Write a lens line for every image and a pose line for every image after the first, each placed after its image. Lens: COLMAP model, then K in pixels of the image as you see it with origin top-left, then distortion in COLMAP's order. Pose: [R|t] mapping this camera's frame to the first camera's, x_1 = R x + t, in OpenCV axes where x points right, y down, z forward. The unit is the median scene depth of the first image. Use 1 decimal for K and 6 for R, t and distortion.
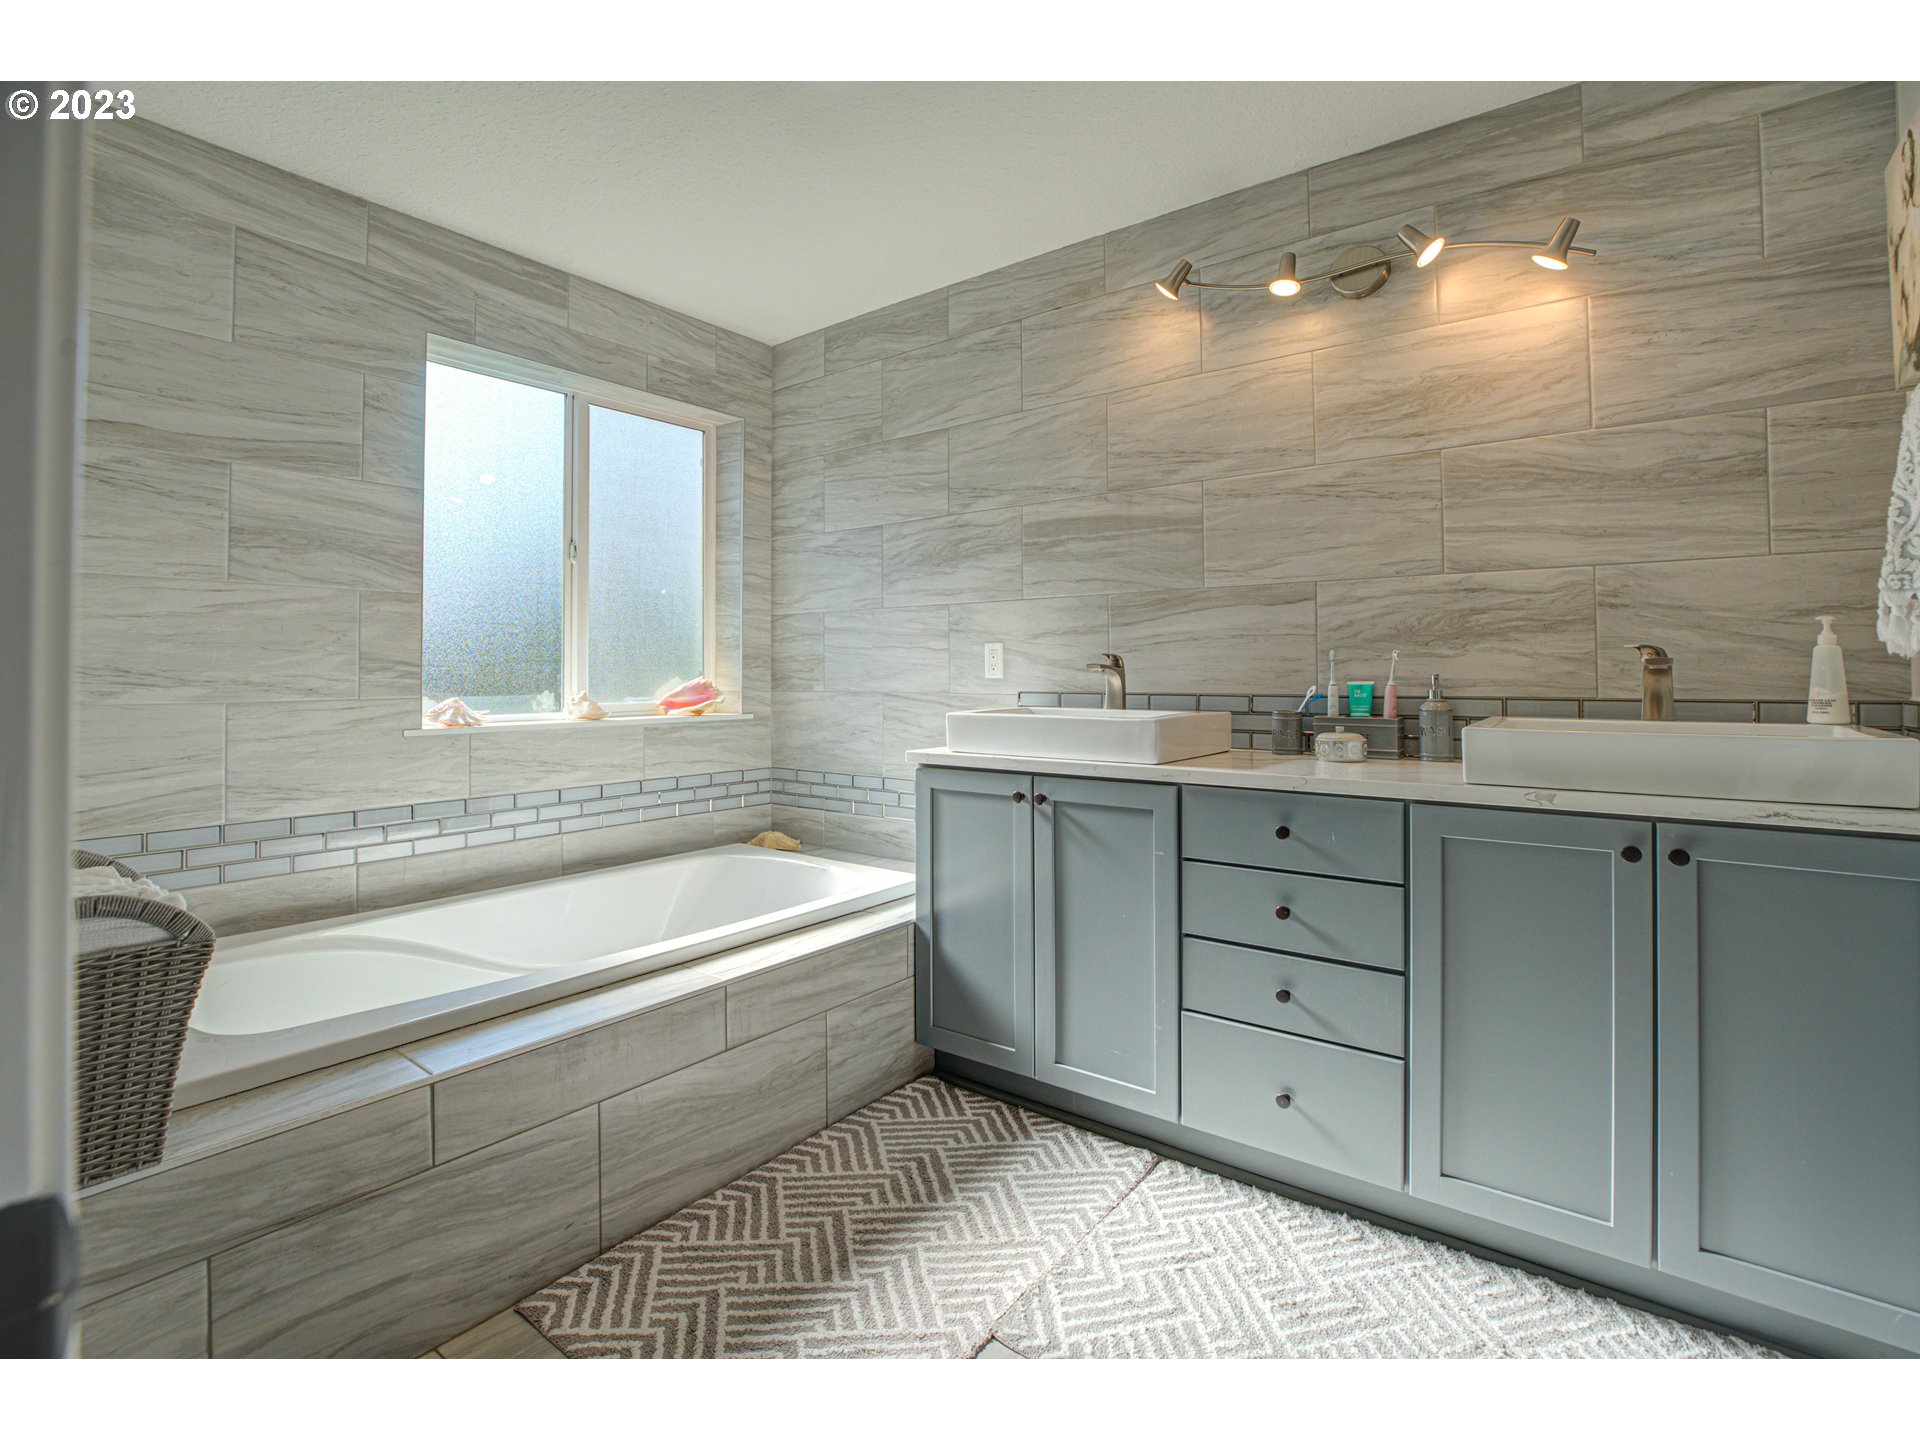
lens RADIAL K [[900.1, 0, 966.0], [0, 900.1, 726.3], [0, 0, 1]] dist [-0.050793, 0.014212]
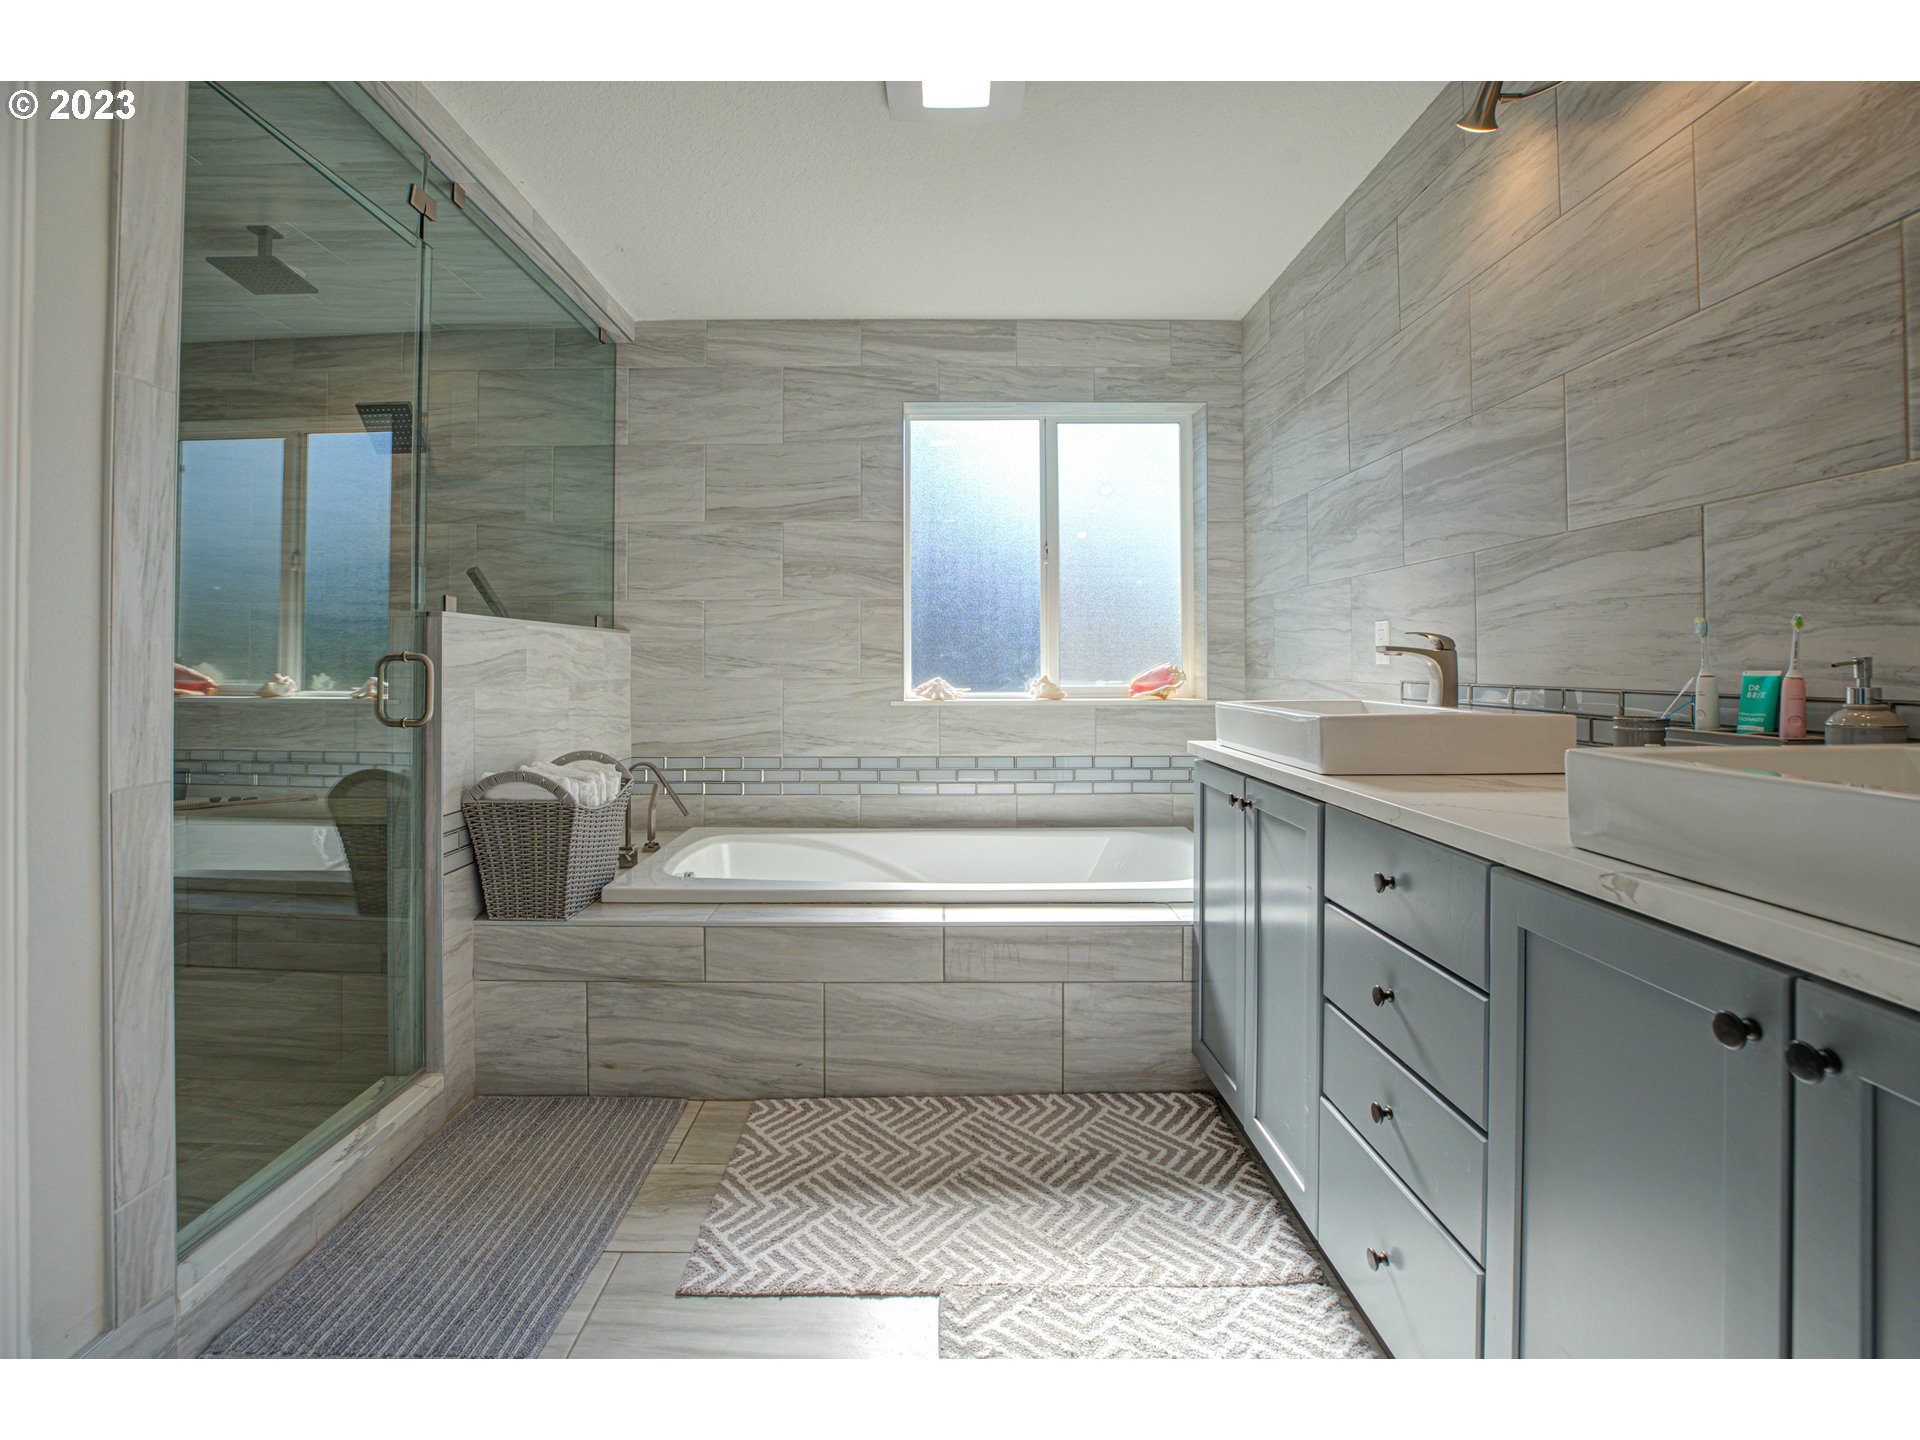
lens RADIAL K [[915.9, 0, 957.9], [0, 915.9, 723.4], [0, 0, 1]] dist [-0.047089, 0.013262]
pose [[0.609174, 0.052794, -0.791277, 0.575493], [-0.044593, 0.998483, 0.032288, -0.011820], [0.791782, 0.015616, 0.610604, 0.240162]]
